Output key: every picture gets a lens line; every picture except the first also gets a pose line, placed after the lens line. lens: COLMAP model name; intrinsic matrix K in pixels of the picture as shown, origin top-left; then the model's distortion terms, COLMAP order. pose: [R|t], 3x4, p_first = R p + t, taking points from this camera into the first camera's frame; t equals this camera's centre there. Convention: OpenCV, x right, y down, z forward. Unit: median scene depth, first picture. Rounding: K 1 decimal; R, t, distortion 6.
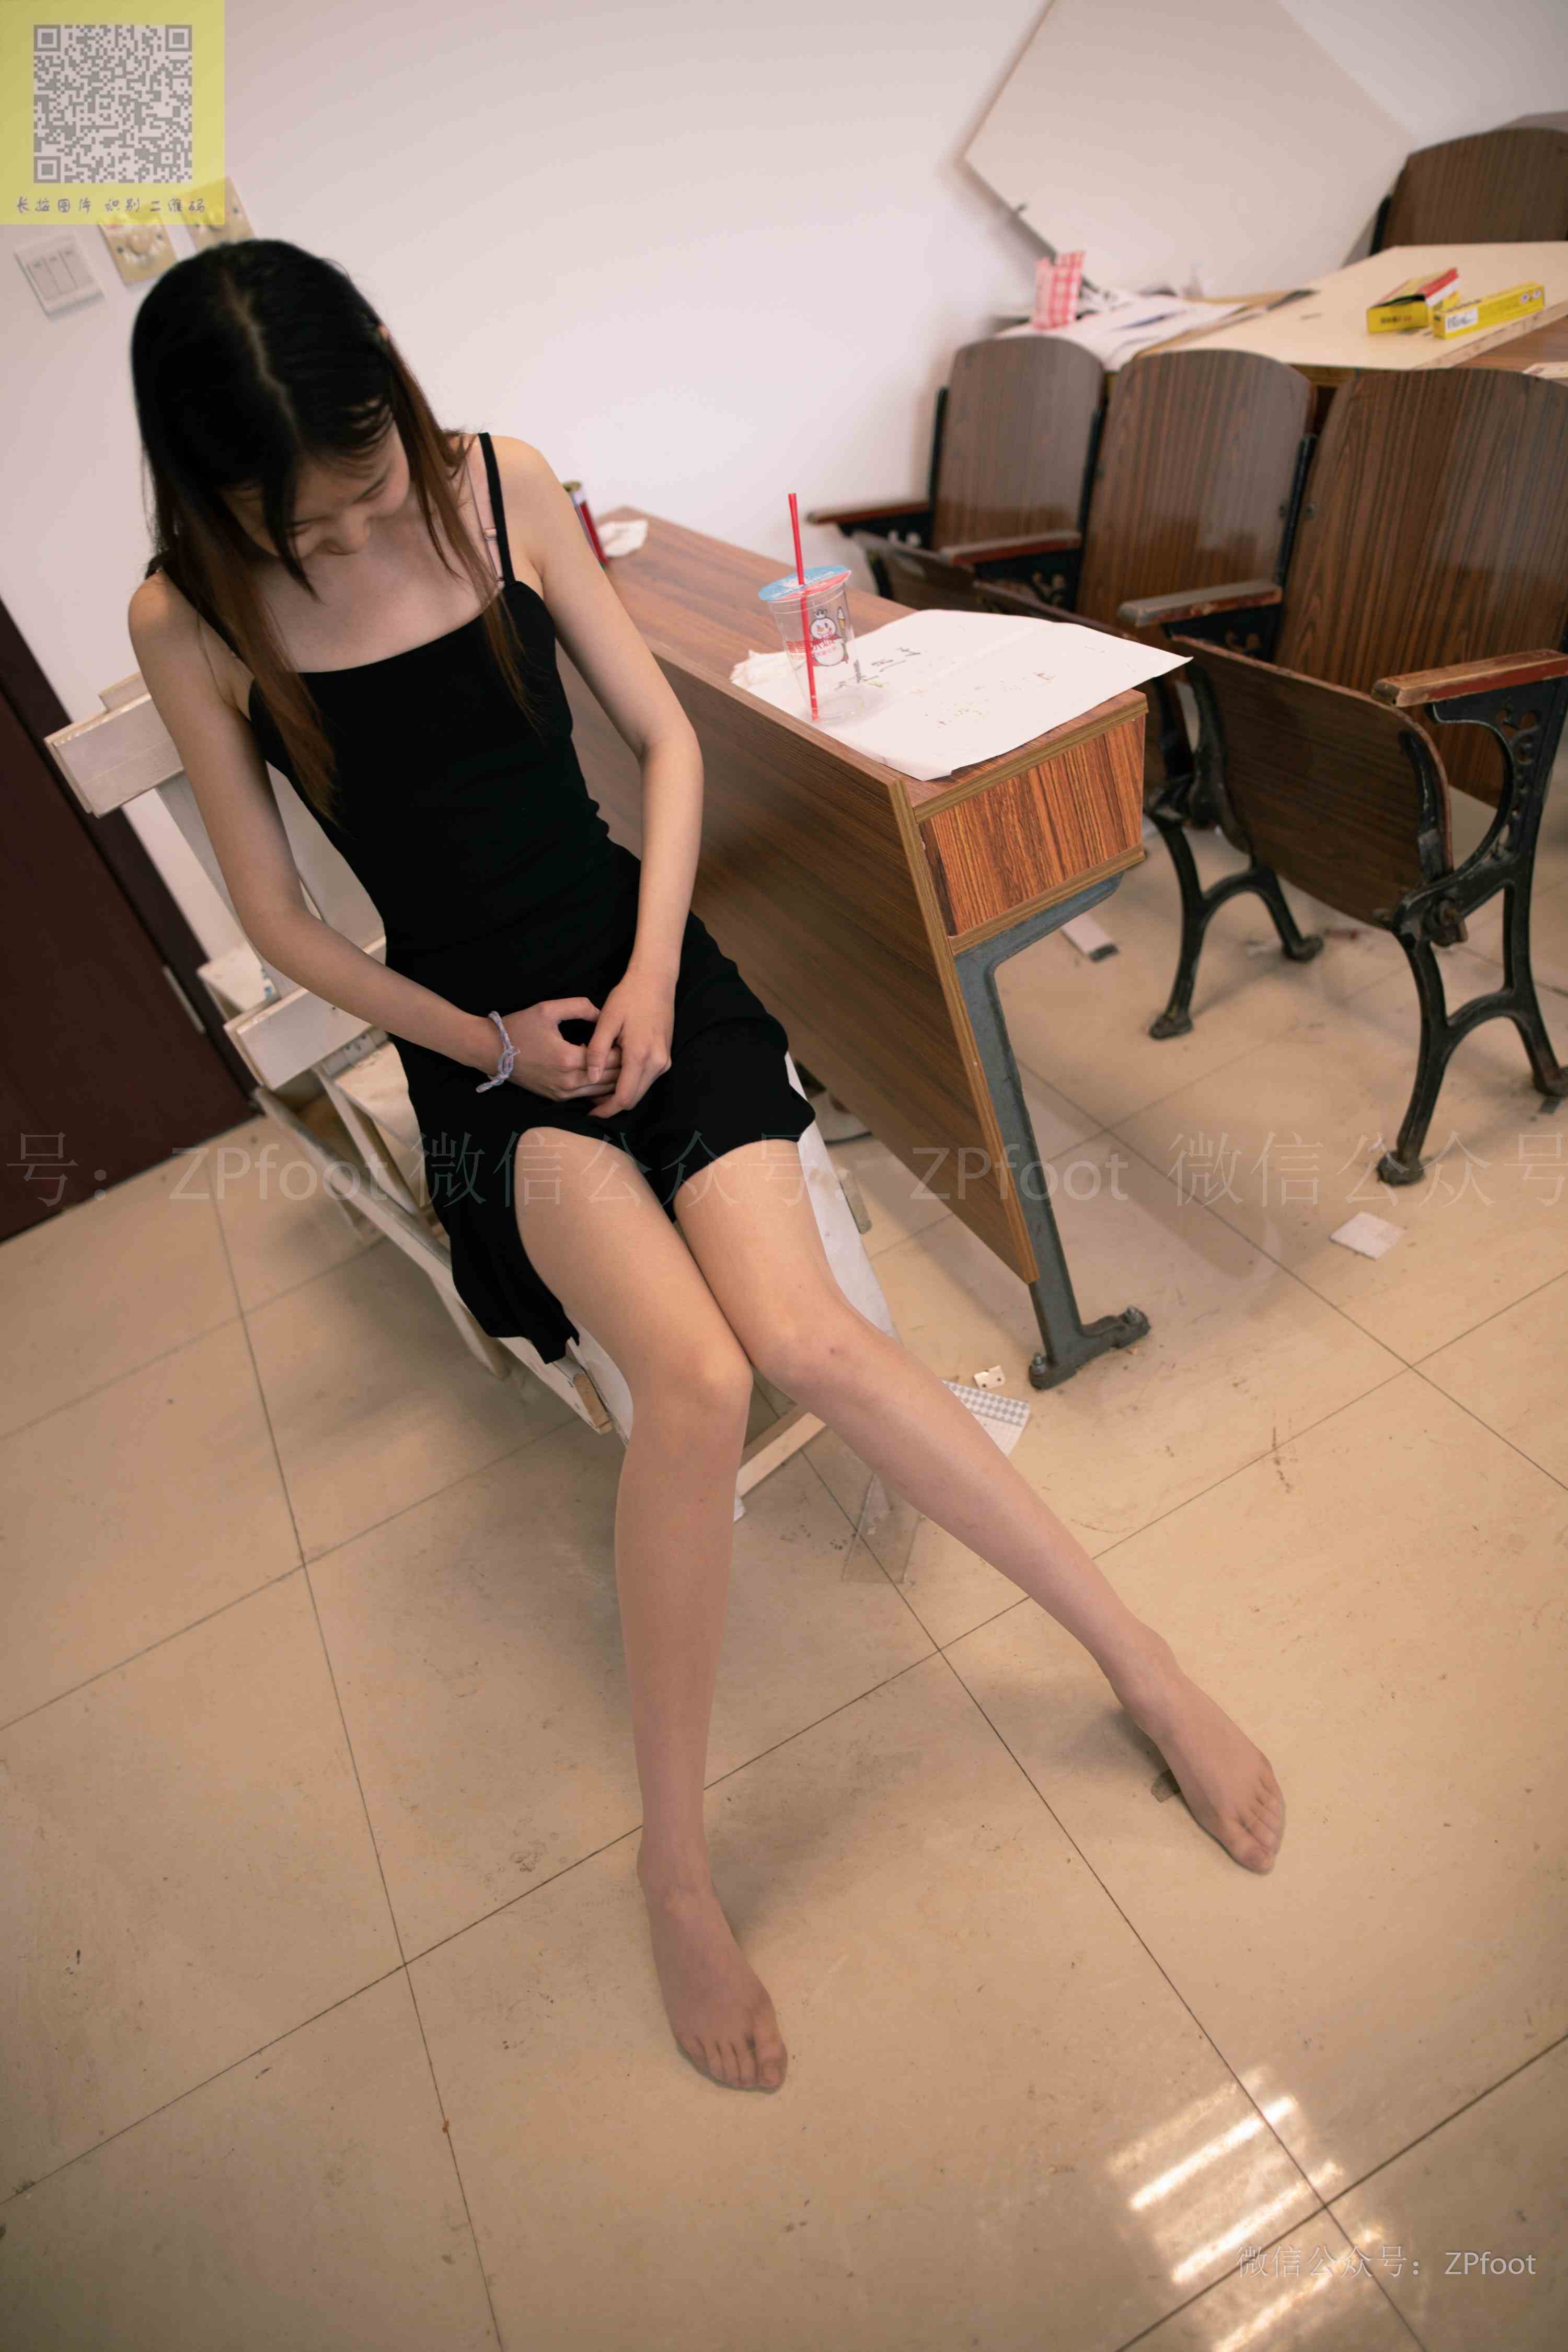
lens RADIAL K [[1630.3, 0, 791.9], [0, 1630.3, 1173.3], [0, 0, 1]] dist [-0.052208, 0.050065]
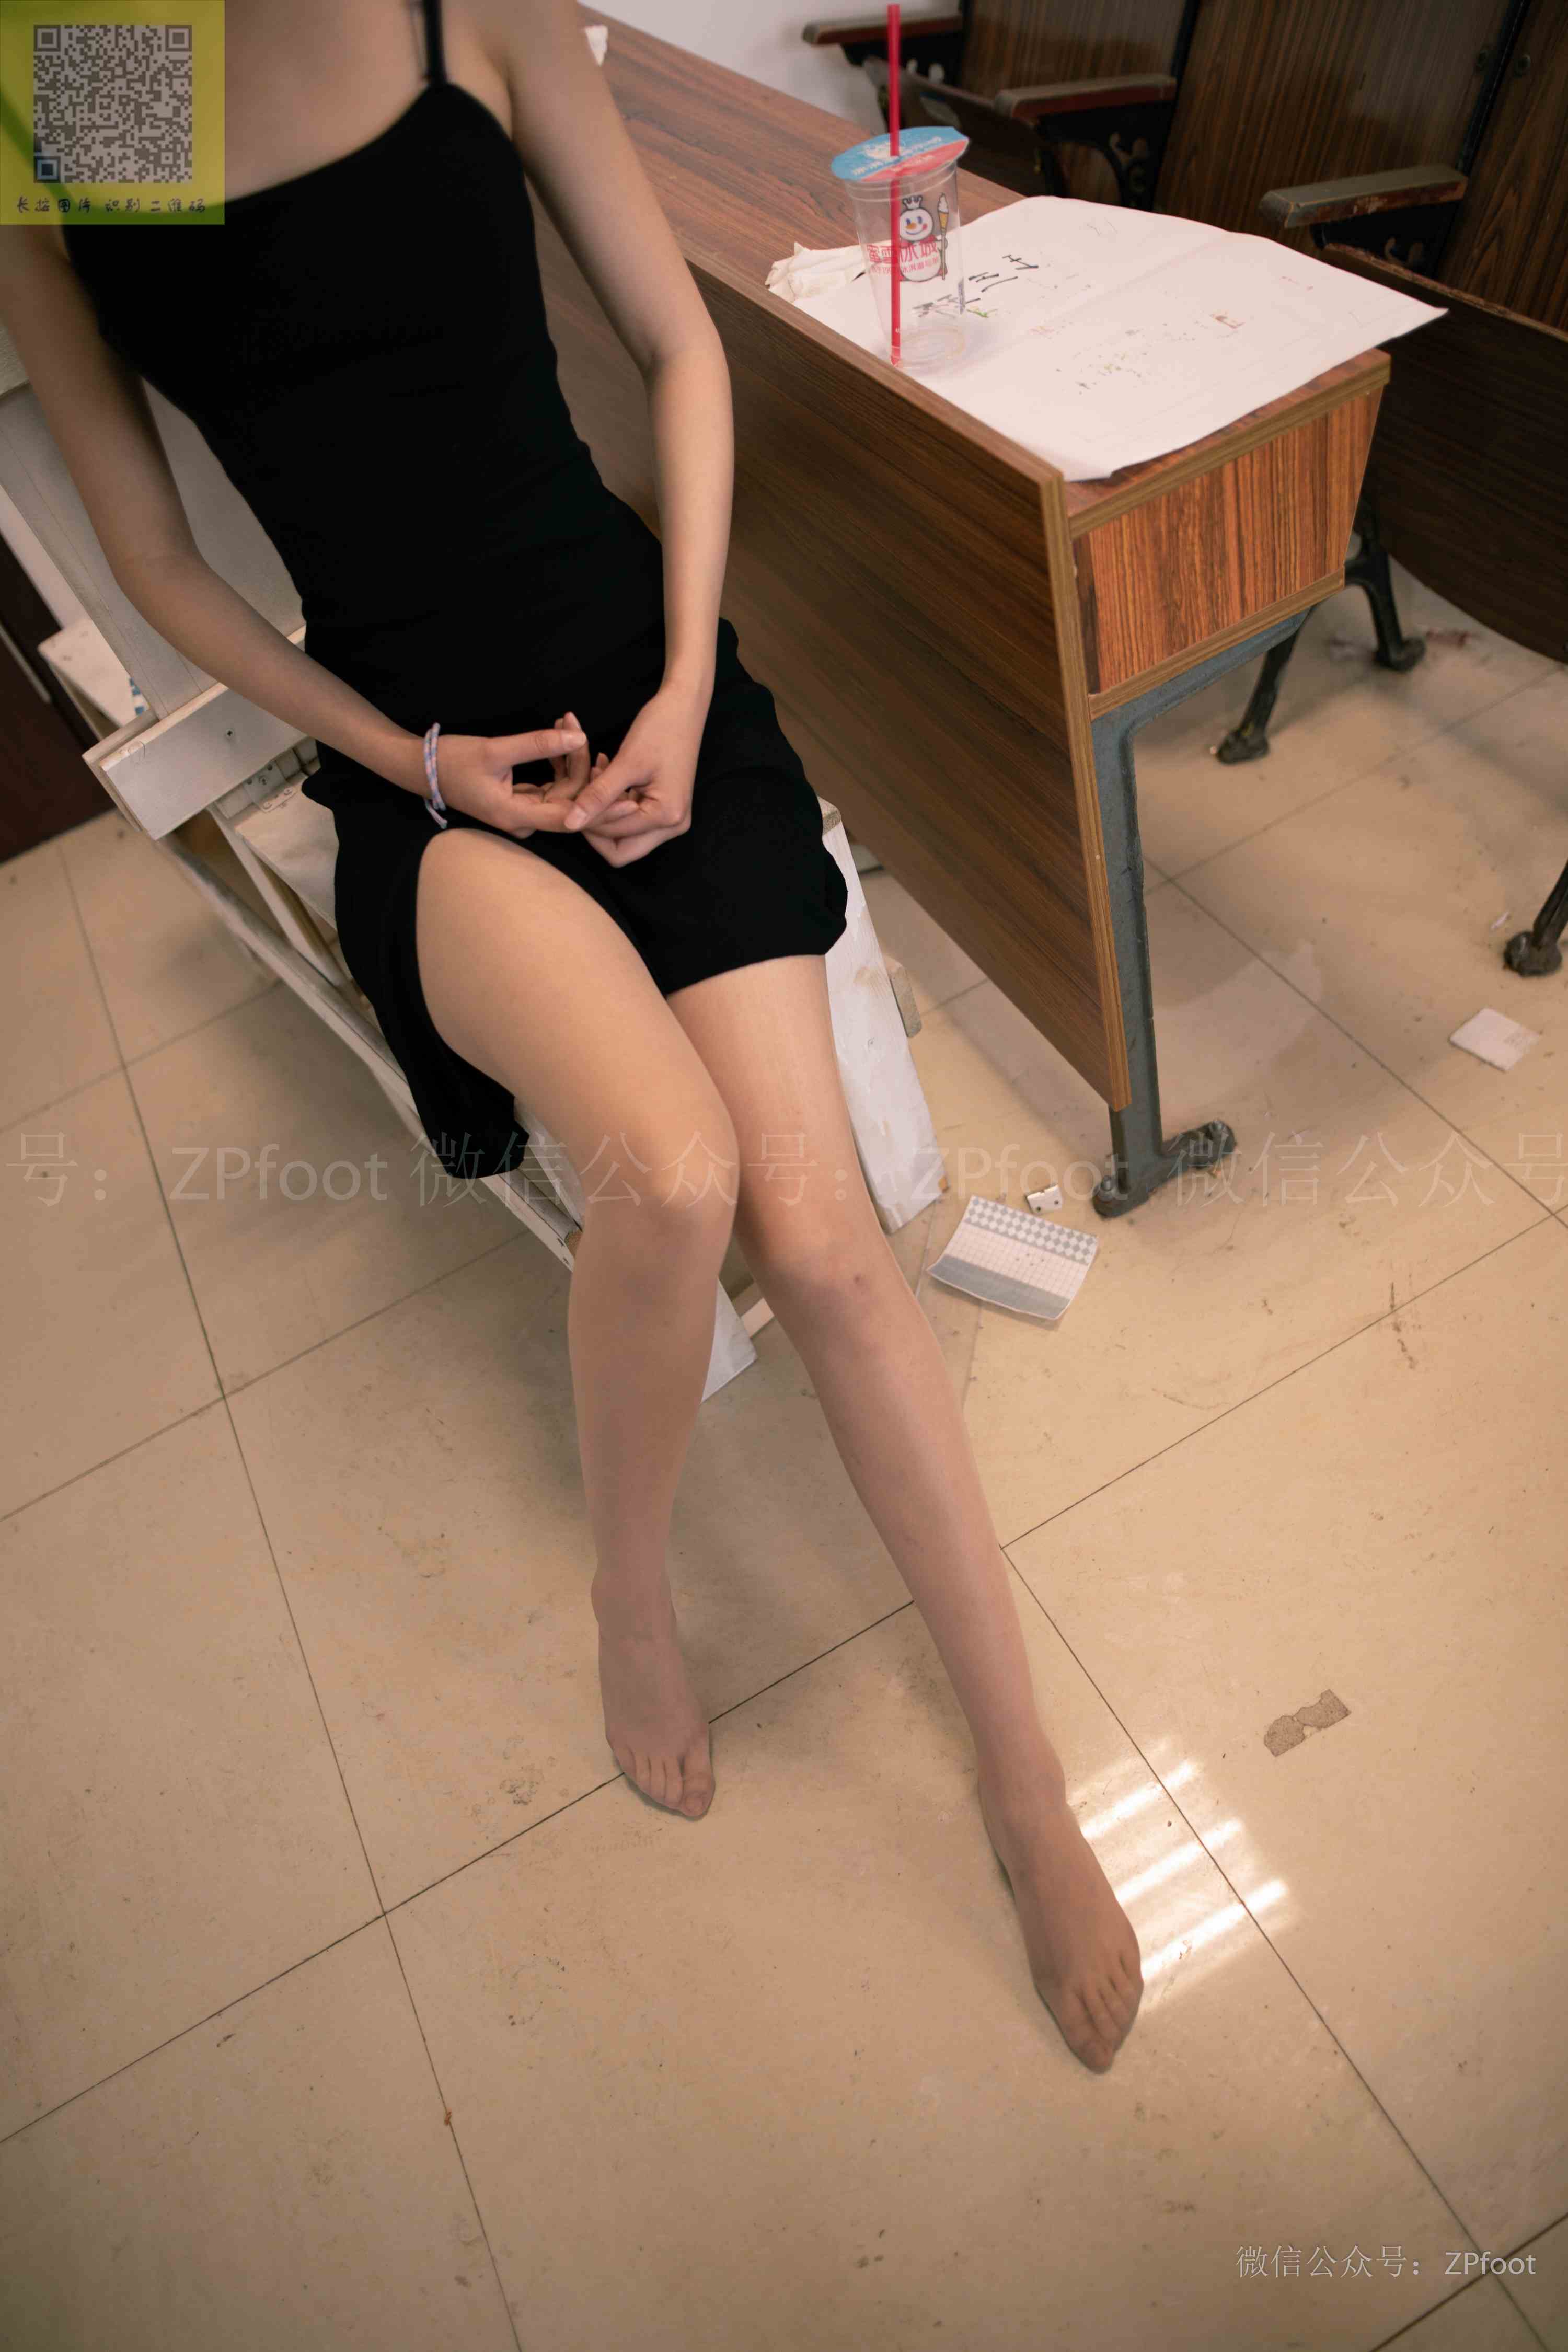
lens RADIAL K [[1647.8, 0, 780.8], [0, 1647.8, 1173.1], [0, 0, 1]] dist [-0.052180, 0.050060]
pose [[0.997584, 0.010709, 0.068641, -0.076238], [-0.026173, 0.973180, 0.228551, -0.081748], [-0.064353, -0.229796, 0.971109, 0.190013]]
